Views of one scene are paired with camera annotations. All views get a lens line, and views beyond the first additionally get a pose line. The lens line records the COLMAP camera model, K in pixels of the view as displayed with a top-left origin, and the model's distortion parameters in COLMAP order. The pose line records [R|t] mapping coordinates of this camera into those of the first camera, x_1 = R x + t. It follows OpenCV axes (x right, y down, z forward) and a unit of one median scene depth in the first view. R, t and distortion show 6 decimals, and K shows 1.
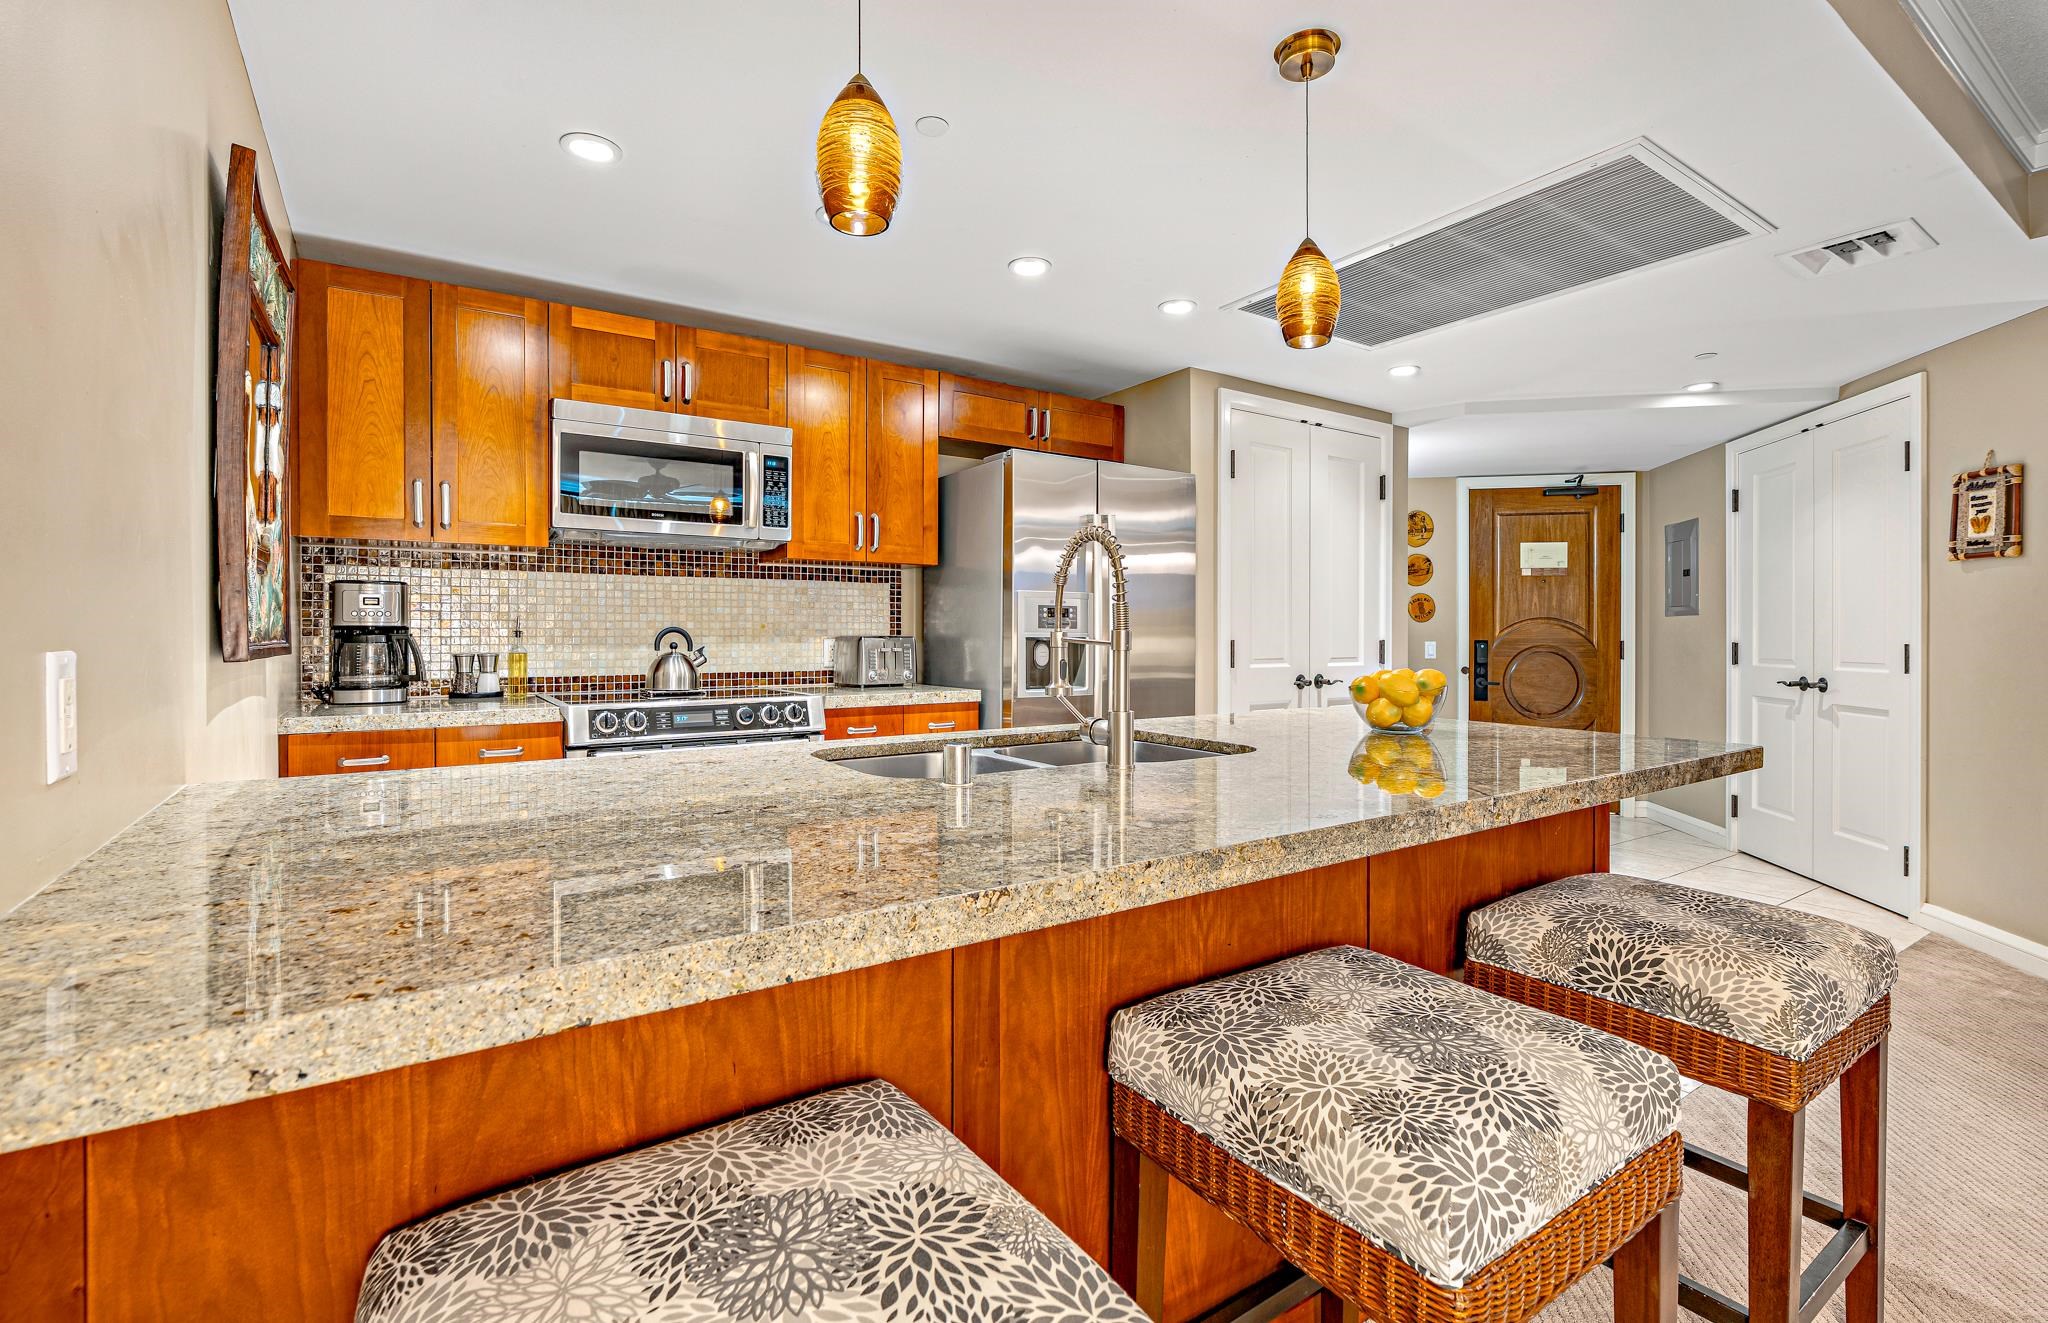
lens RADIAL K [[911.6, 0, 1023.4], [0, 911.6, 636.1], [0, 0, 1]] dist [-0.001384, 0.000068]
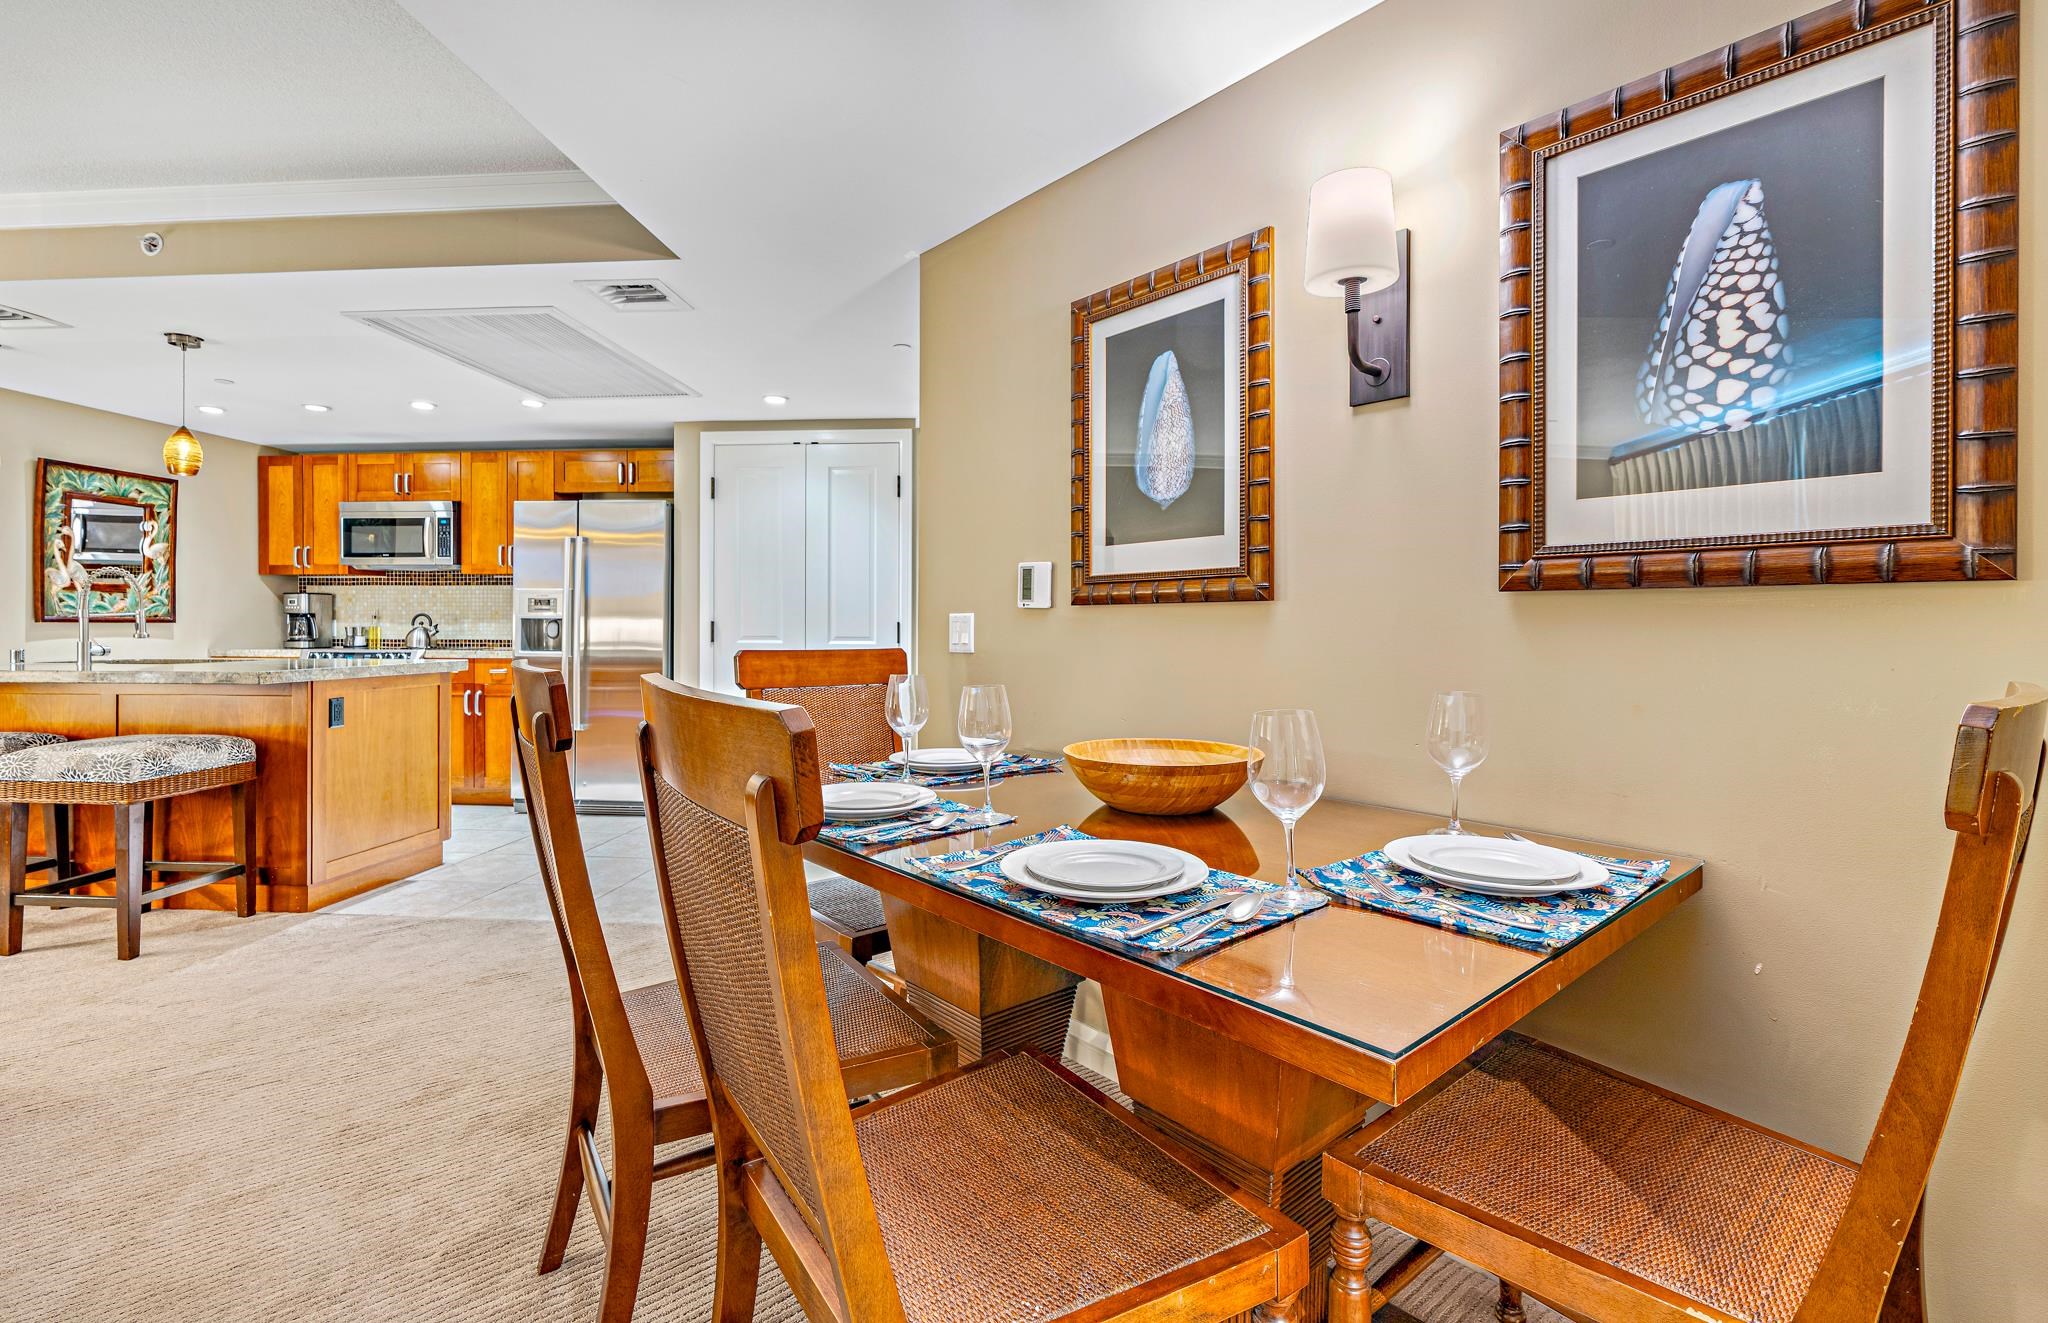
lens RADIAL K [[918.3, 0, 1019.4], [0, 918.3, 627.3], [0, 0, 1]] dist [-0.000169, 0.000488]
pose [[0.778783, 0.002226, -0.627289, 1.733671], [-0.004269, 0.999989, -0.001751, 0.016861], [0.627278, 0.004041, 0.778785, 0.302210]]
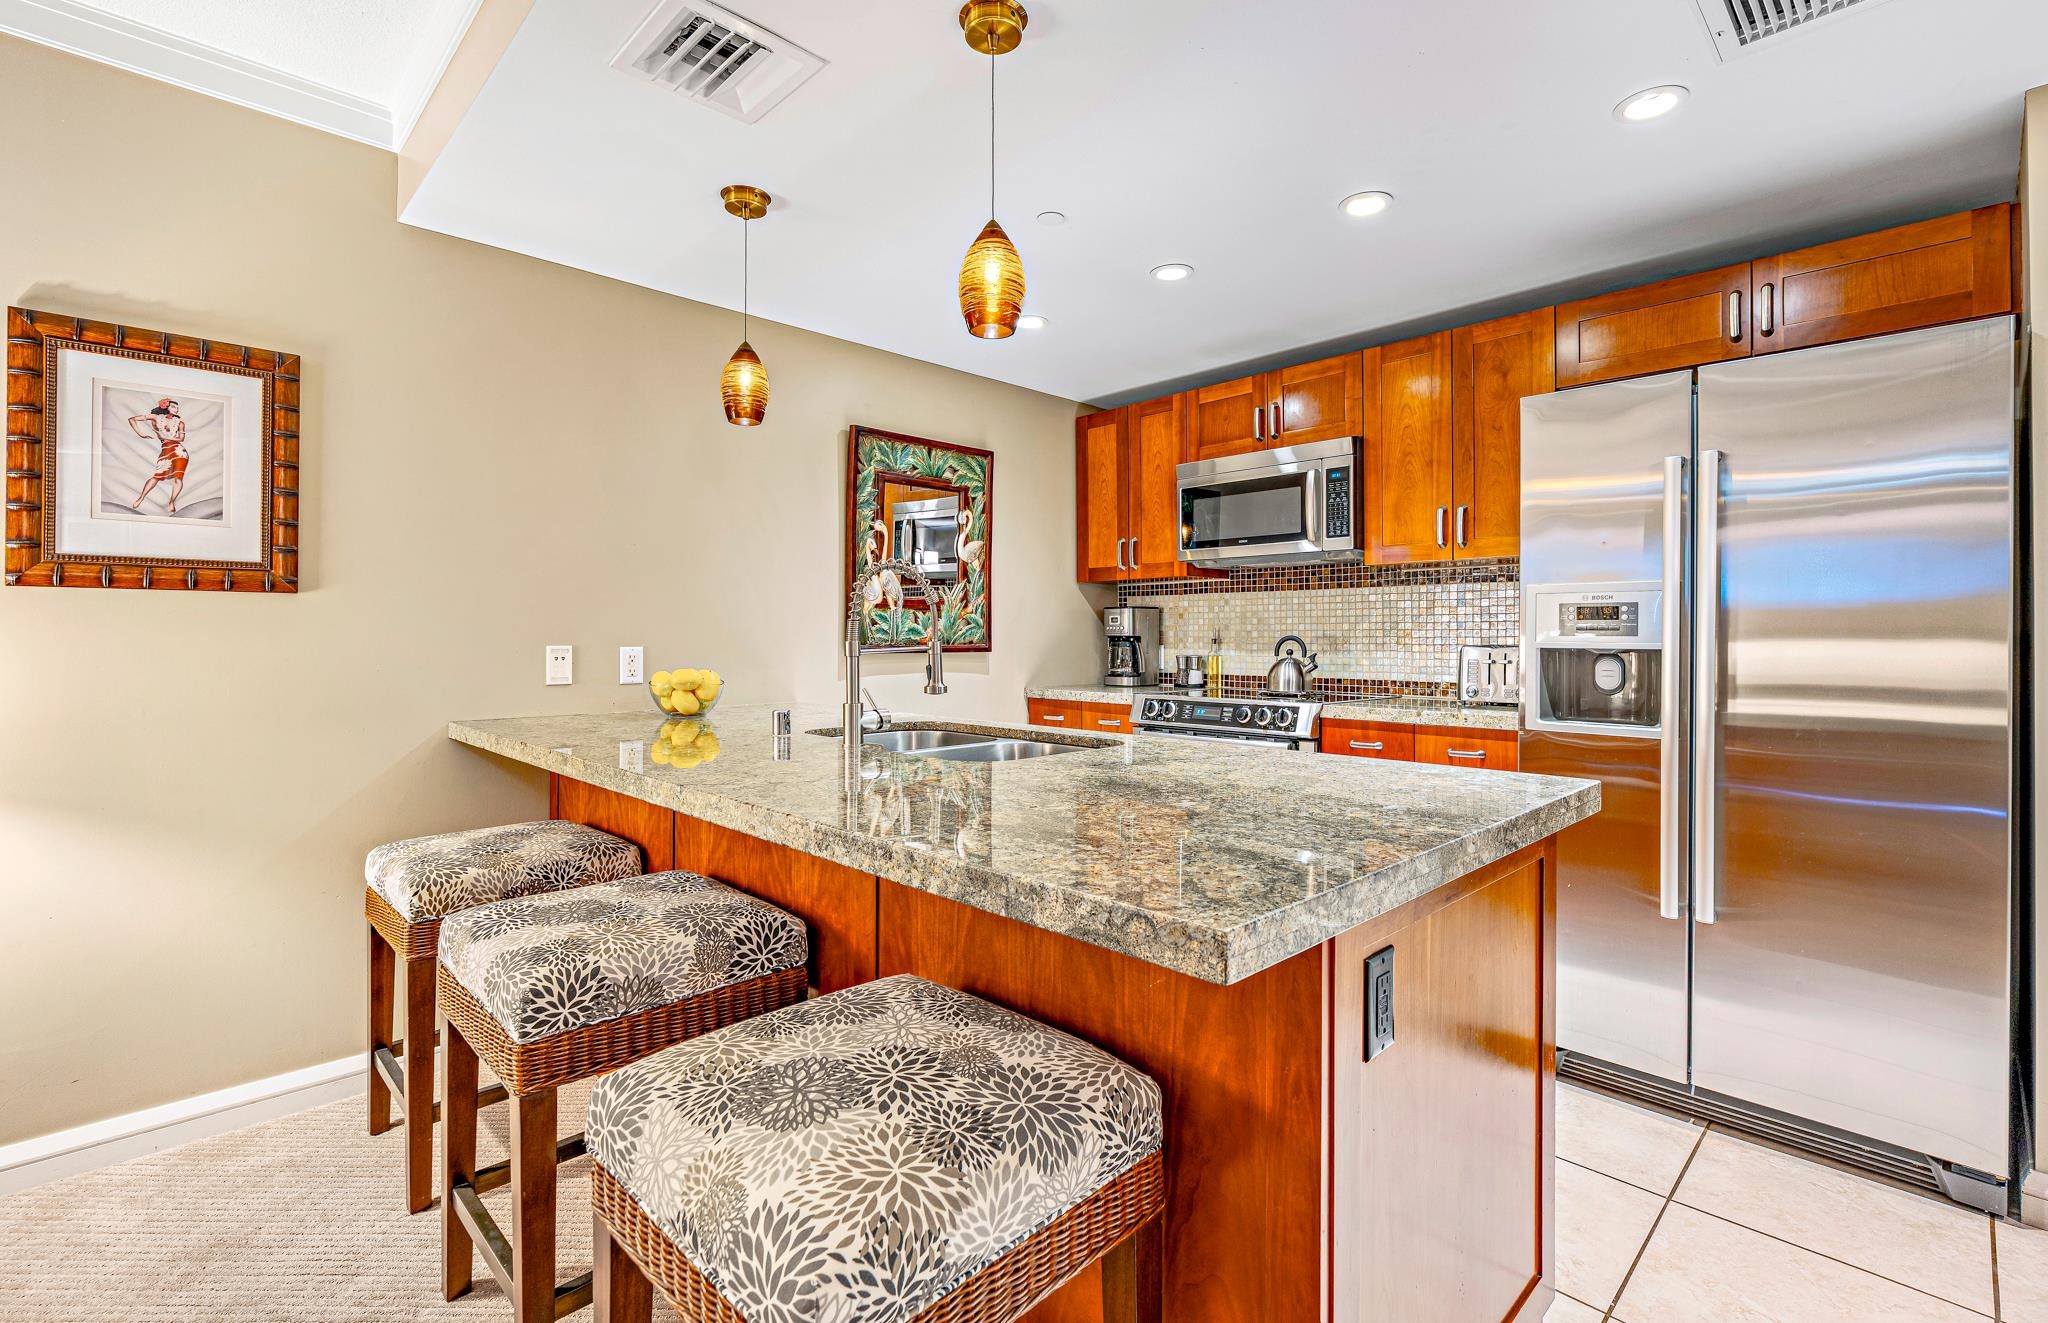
lens RADIAL K [[918.3, 0, 1019.4], [0, 918.3, 627.3], [0, 0, 1]] dist [-0.000169, 0.000488]
pose [[0.173637, -0.011378, -0.984744, 0.672025], [-0.003725, 0.999919, -0.012210, -0.004942], [0.984803, 0.005789, 0.173581, 0.469494]]
